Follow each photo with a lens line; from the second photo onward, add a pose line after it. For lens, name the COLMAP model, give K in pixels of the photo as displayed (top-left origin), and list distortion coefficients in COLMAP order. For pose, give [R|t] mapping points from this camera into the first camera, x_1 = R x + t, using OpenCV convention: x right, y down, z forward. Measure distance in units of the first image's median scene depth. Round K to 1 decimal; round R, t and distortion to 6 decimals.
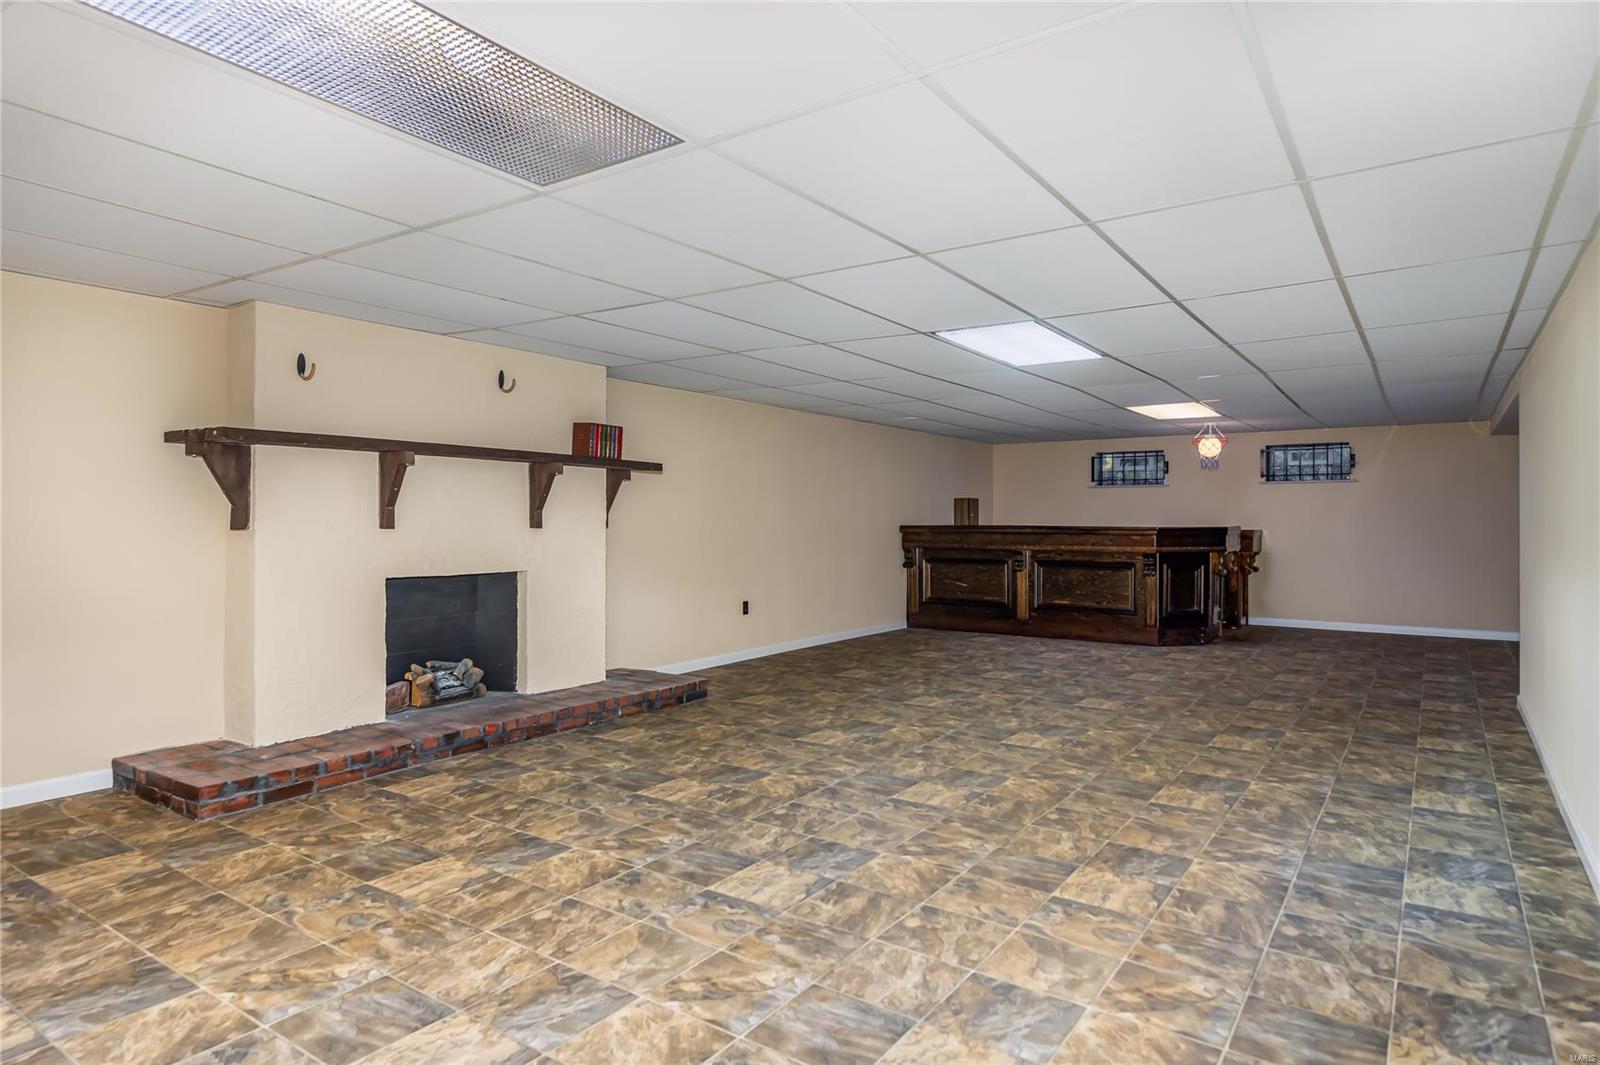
lens RADIAL K [[933.2, 0, 797.3], [0, 933.2, 530.1], [0, 0, 1]] dist [0.000896, 0.000320]
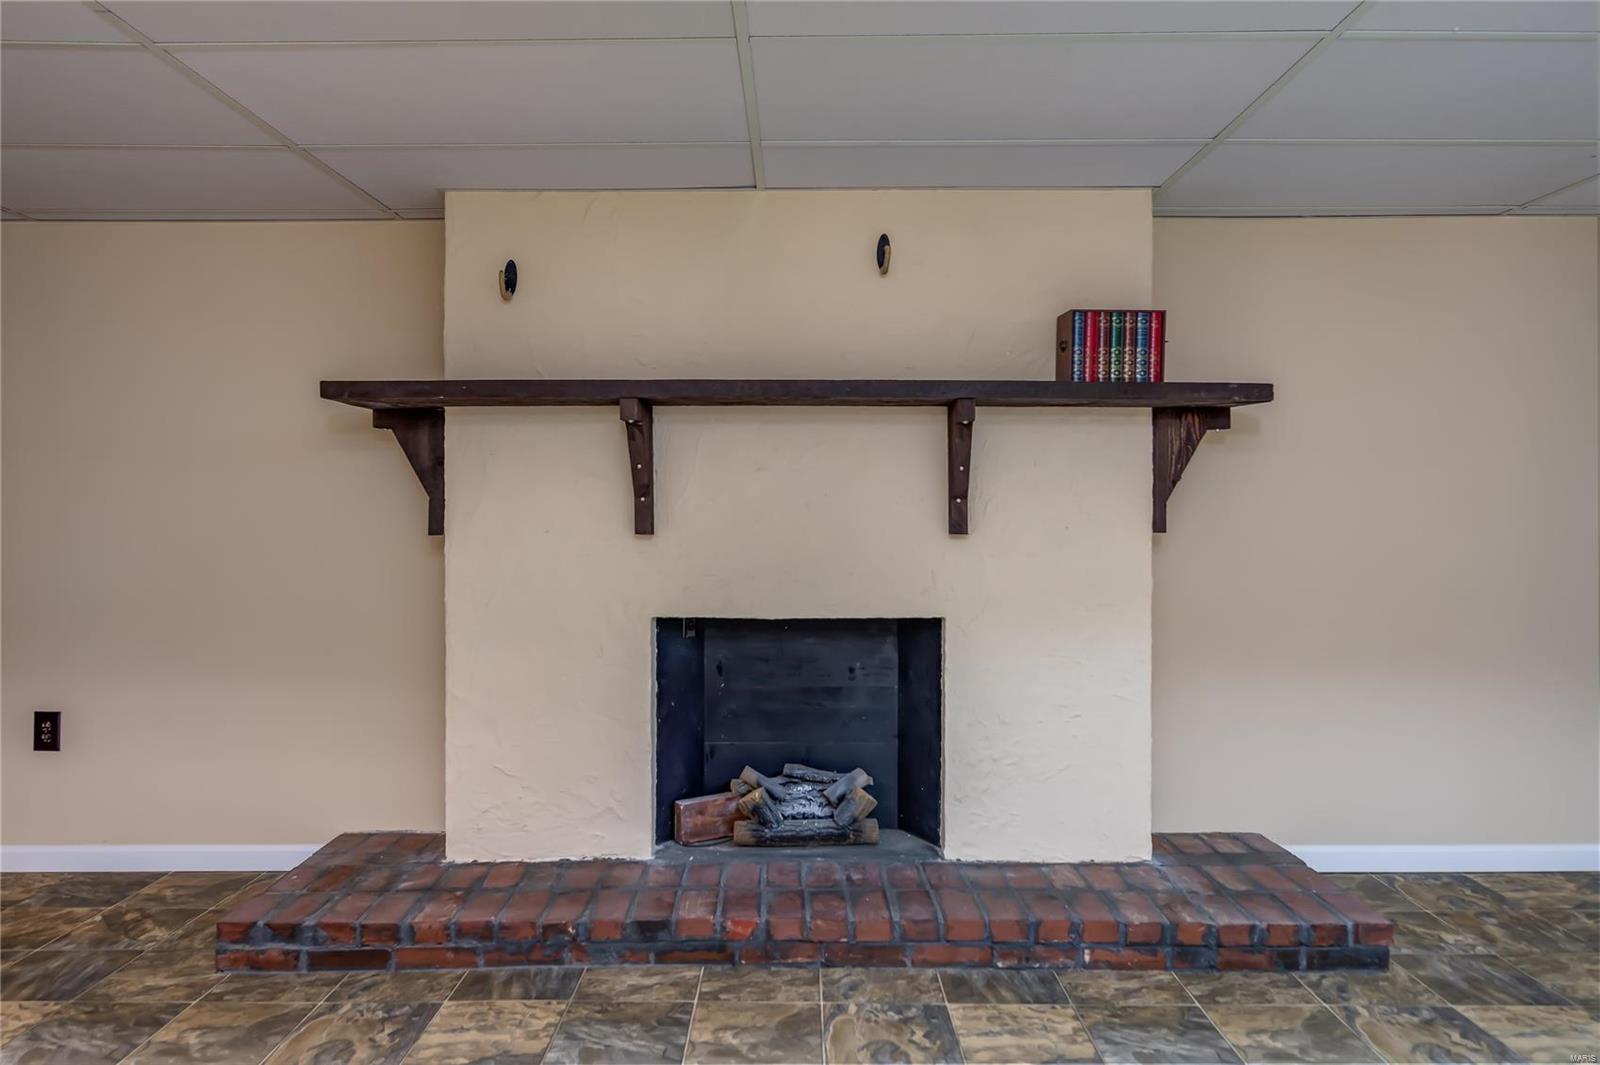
lens RADIAL K [[1055.6, 0, 799.6], [0, 1055.6, 529.9], [0, 0, 1]] dist [0.003155, 0.003578]
pose [[0.560546, -0.002297, -0.828120, 0.168574], [-0.002745, 0.999986, -0.004632, -0.001815], [0.828119, 0.004870, 0.560532, 0.704888]]
